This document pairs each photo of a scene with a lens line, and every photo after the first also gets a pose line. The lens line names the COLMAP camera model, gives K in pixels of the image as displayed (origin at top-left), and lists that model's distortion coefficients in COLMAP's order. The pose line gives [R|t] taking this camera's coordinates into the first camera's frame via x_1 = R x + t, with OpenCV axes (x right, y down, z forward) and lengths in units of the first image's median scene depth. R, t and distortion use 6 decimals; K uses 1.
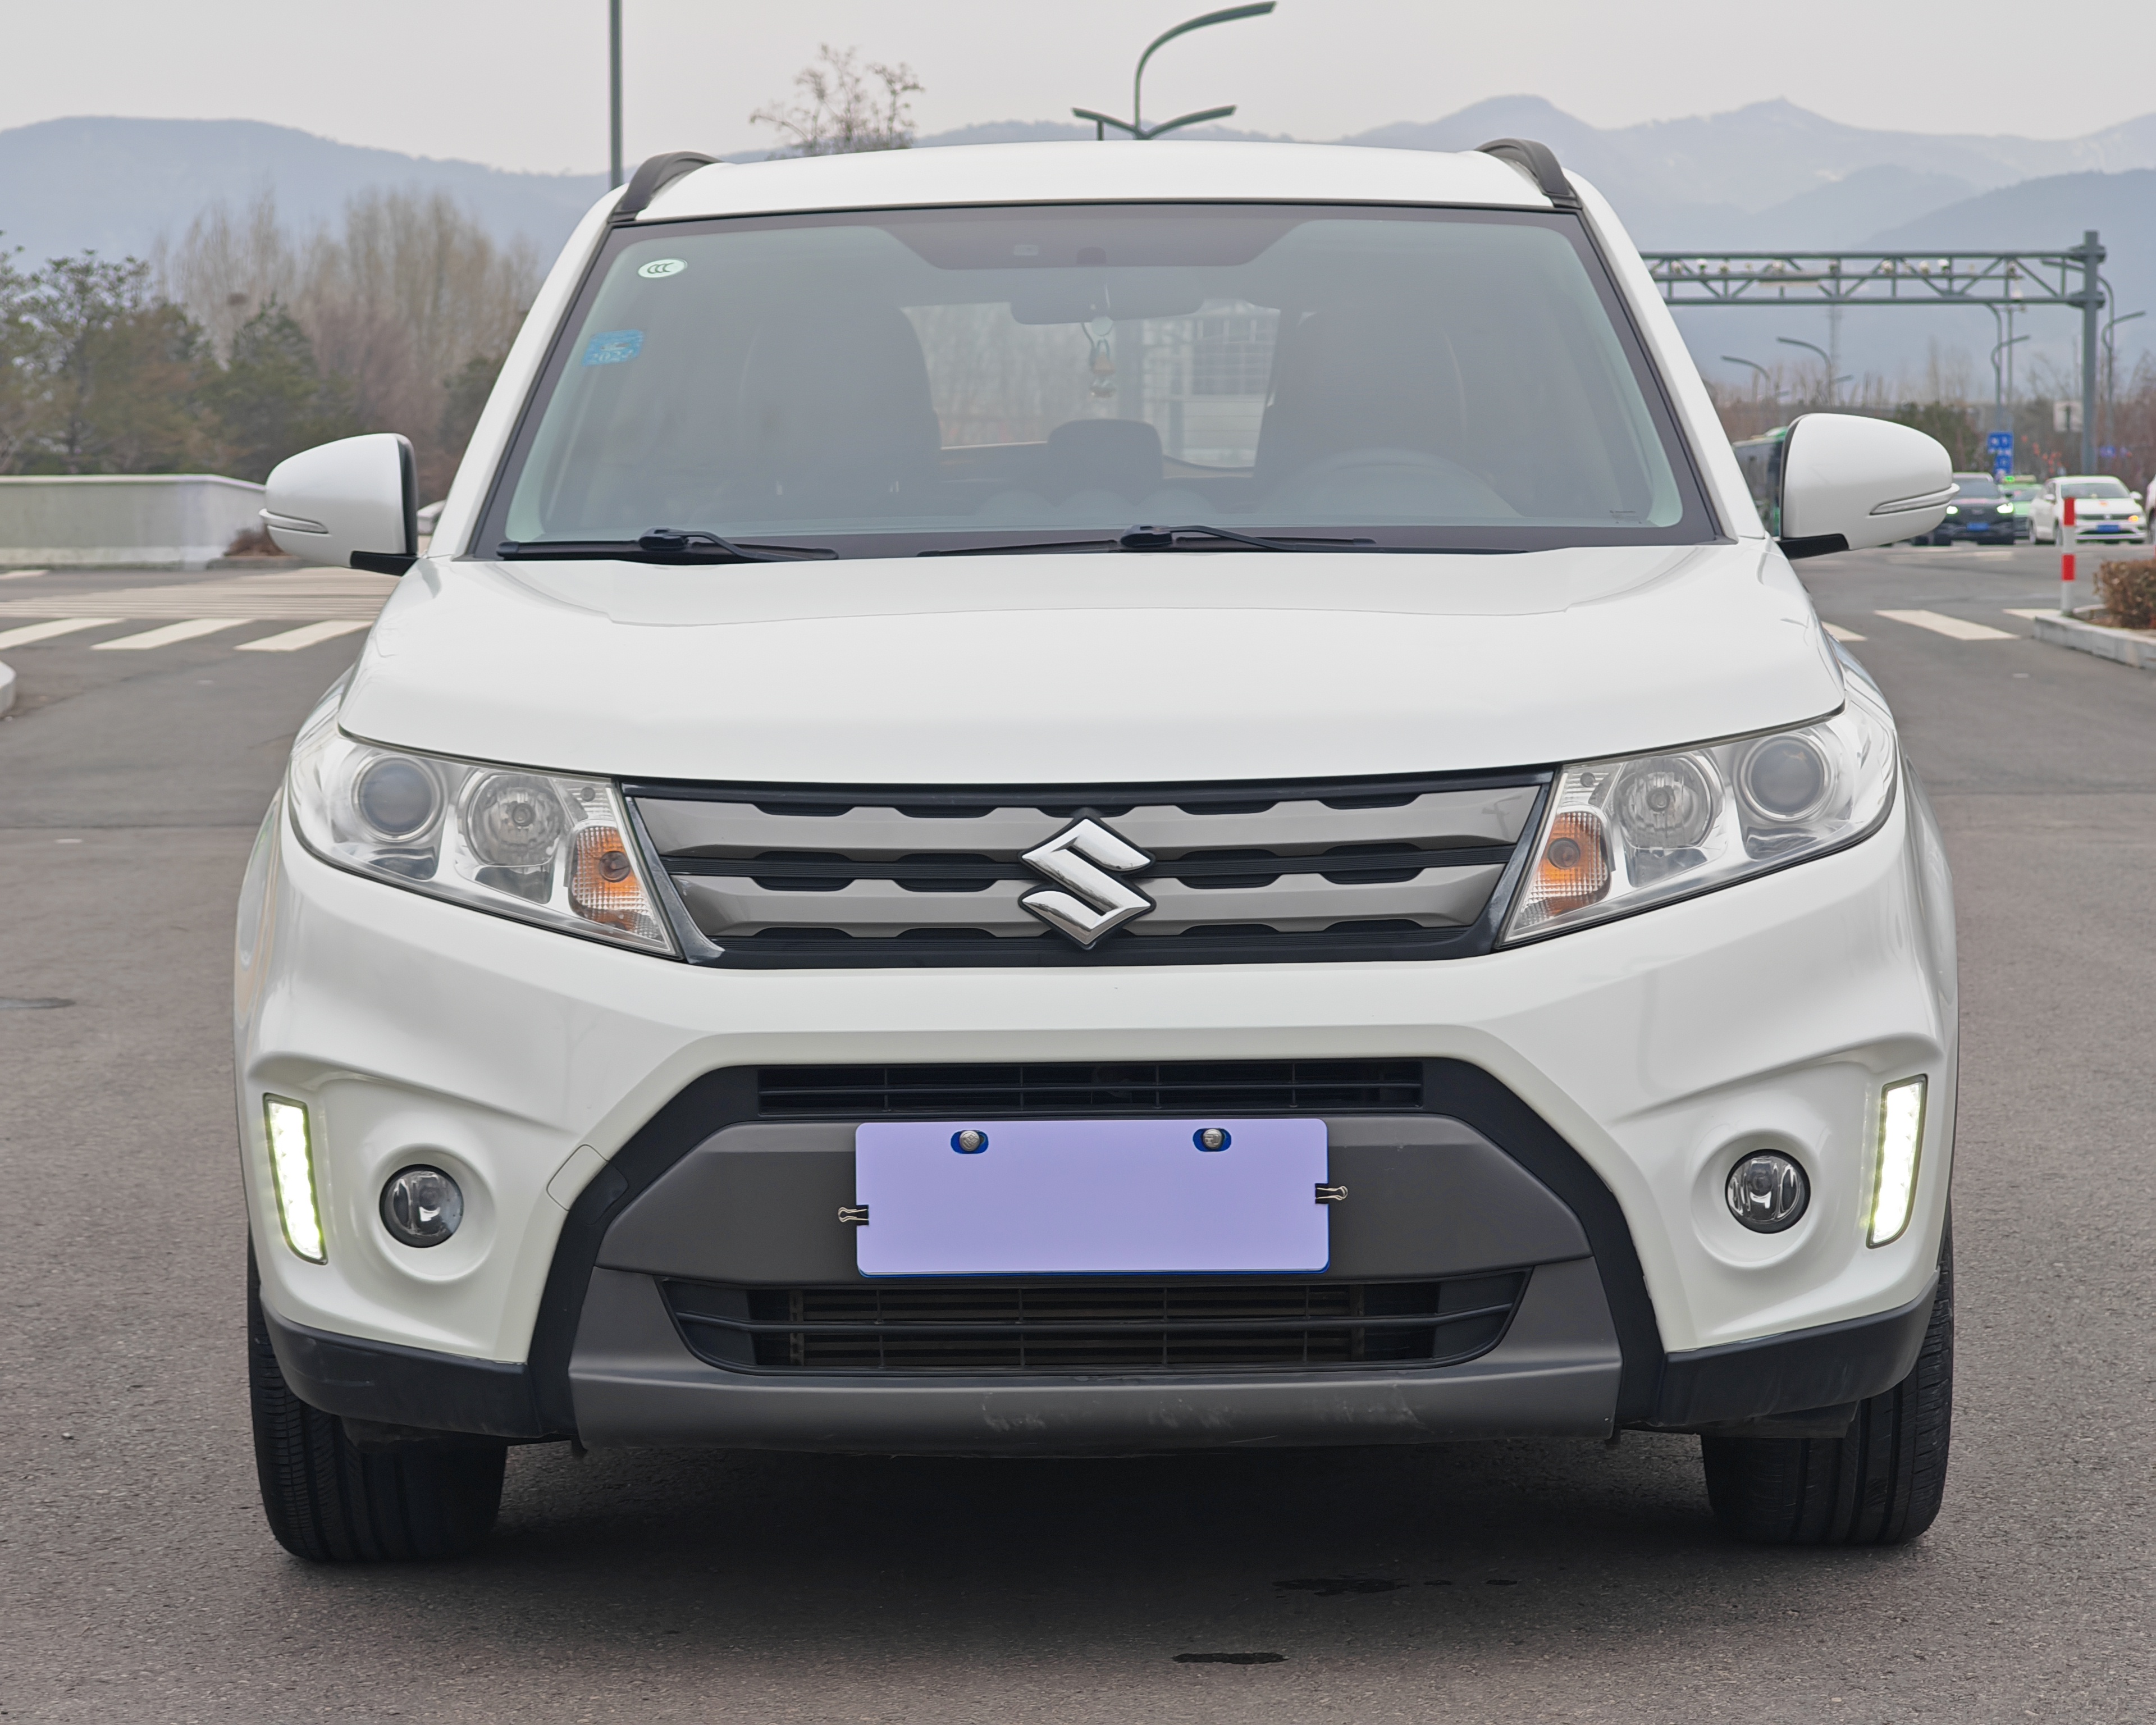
lens RADIAL K [[6723.4, 0, 1078.0], [0, 6723.4, 862.5], [0, 0, 1]] dist [0.181423, -2.265672]
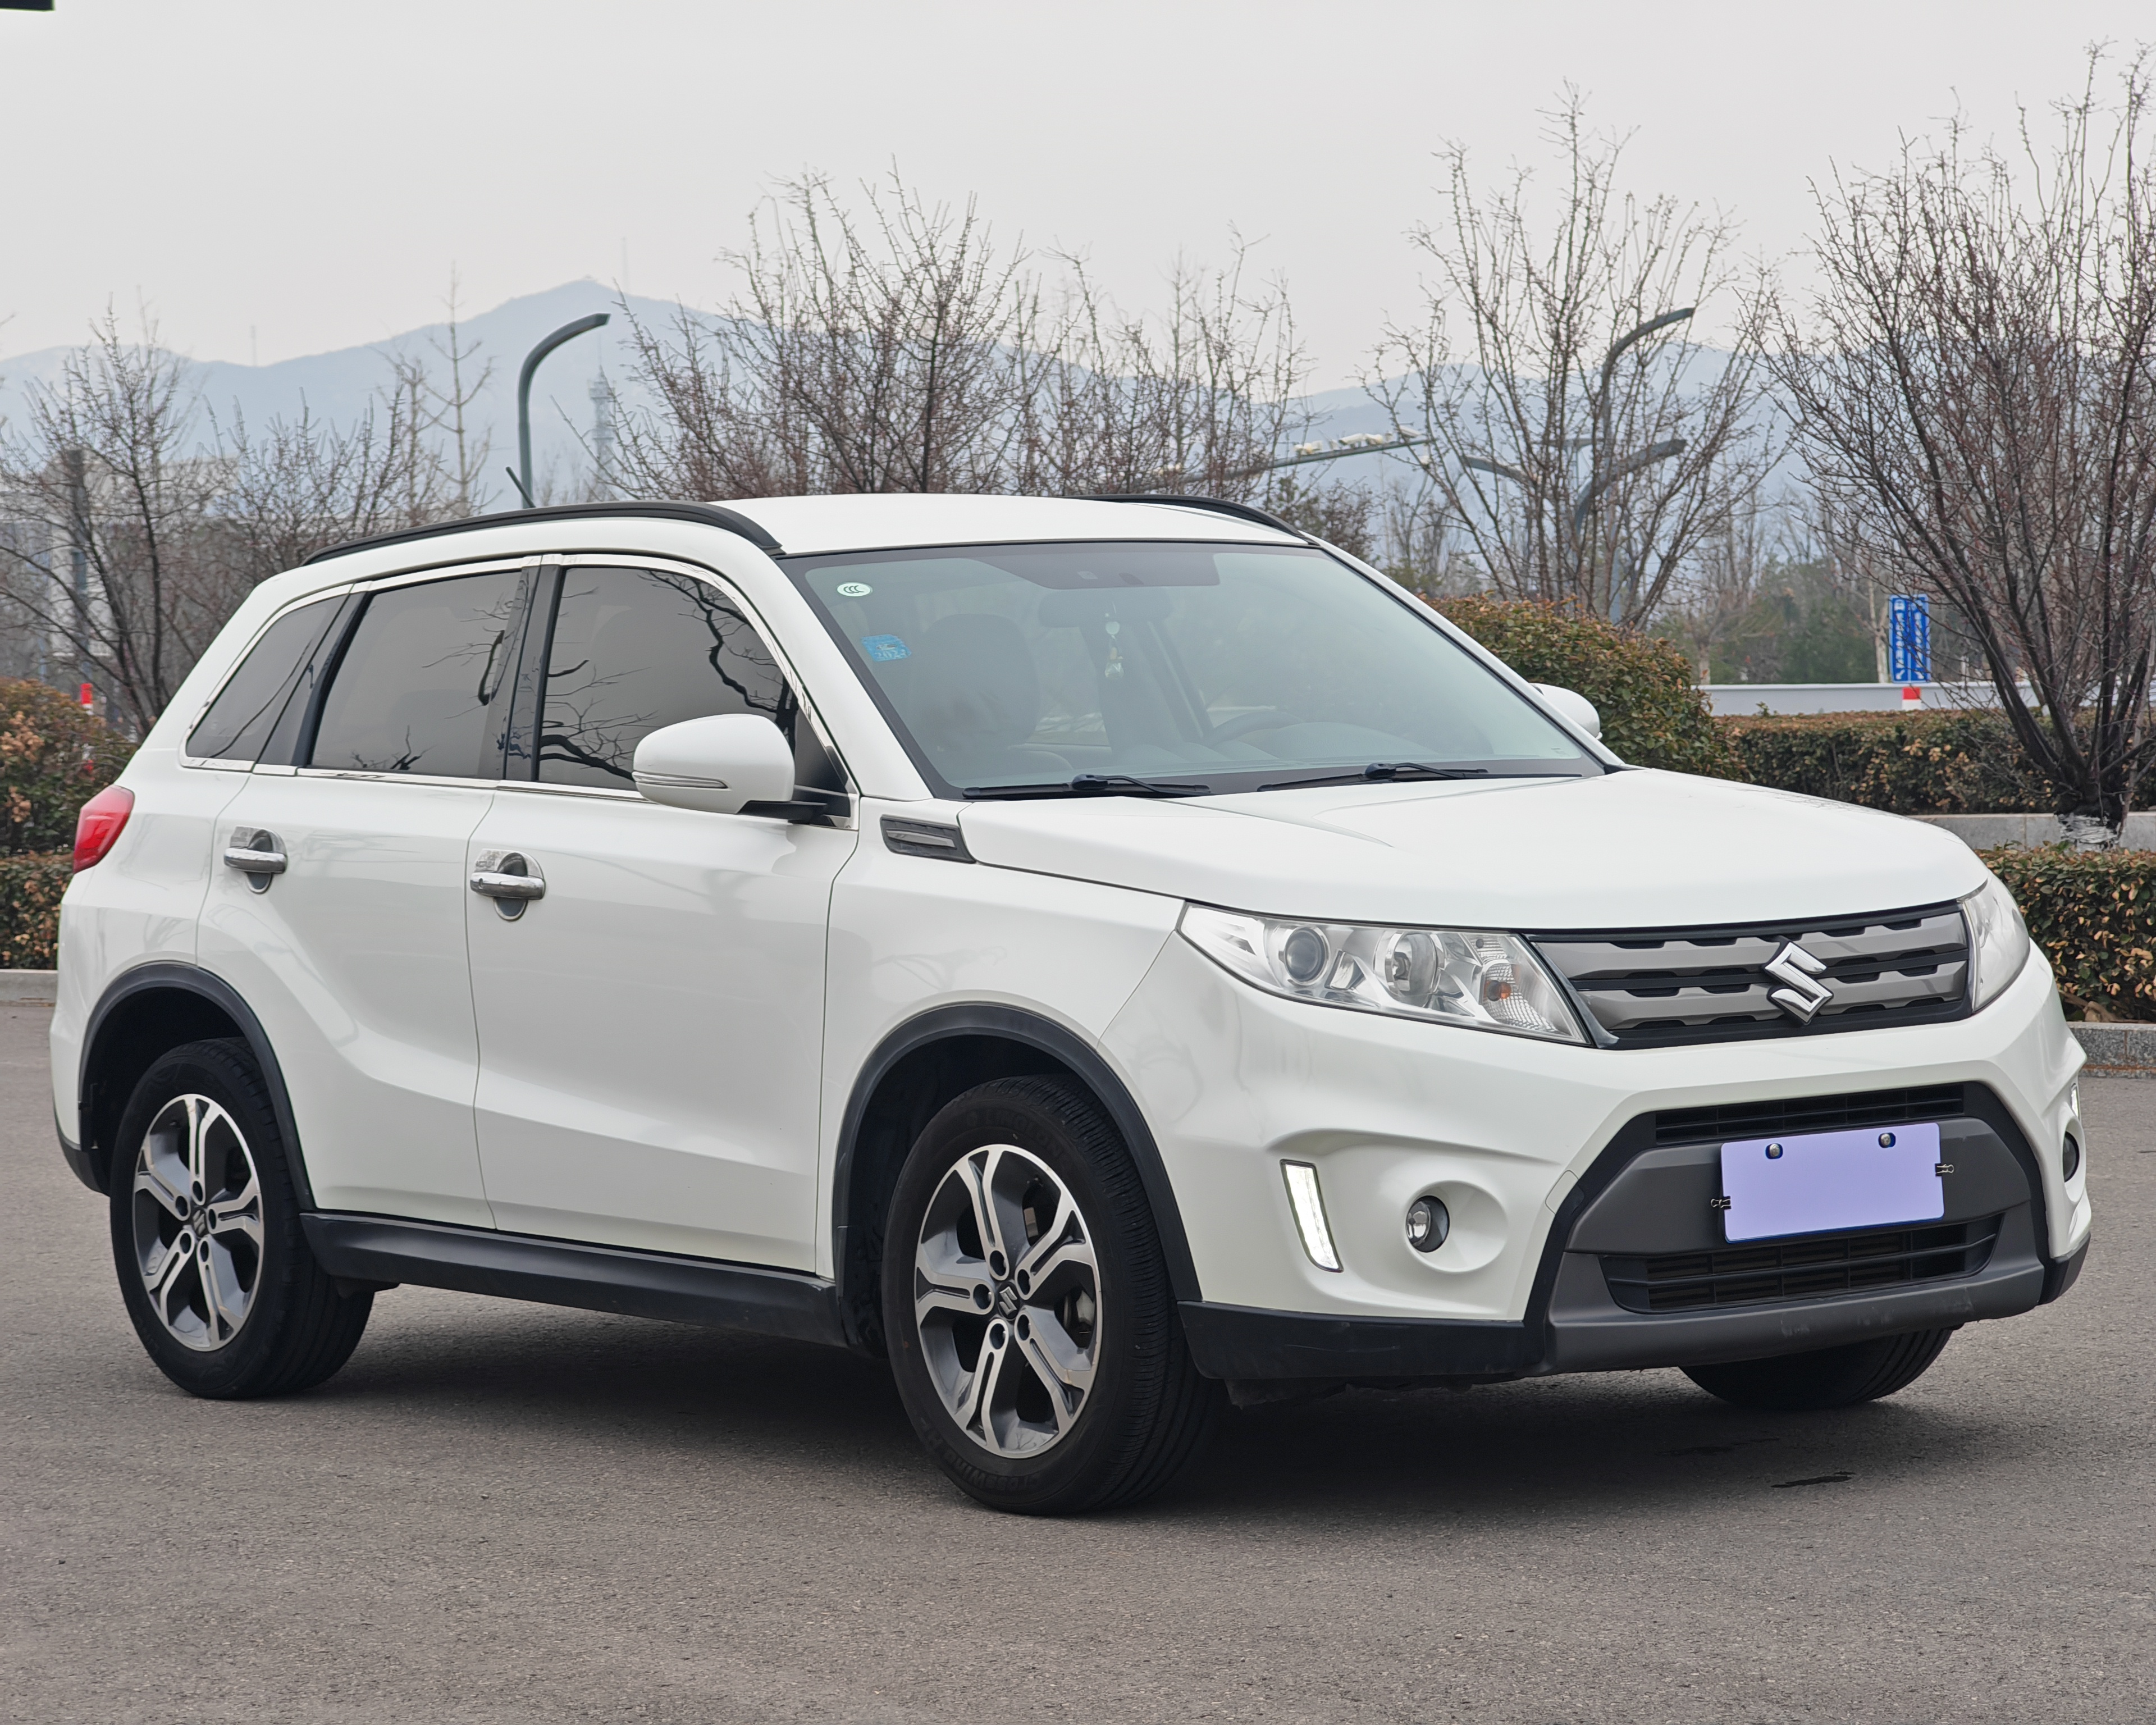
lens RADIAL K [[6723.4, 0, 1078.0], [0, 6723.4, 862.5], [0, 0, 1]] dist [0.181423, -2.265672]
pose [[0.775005, -0.034718, 0.631001, -1.112118], [0.060243, 0.998001, -0.019081, -0.005051], [-0.629078, 0.052801, 0.775547, -0.110067]]
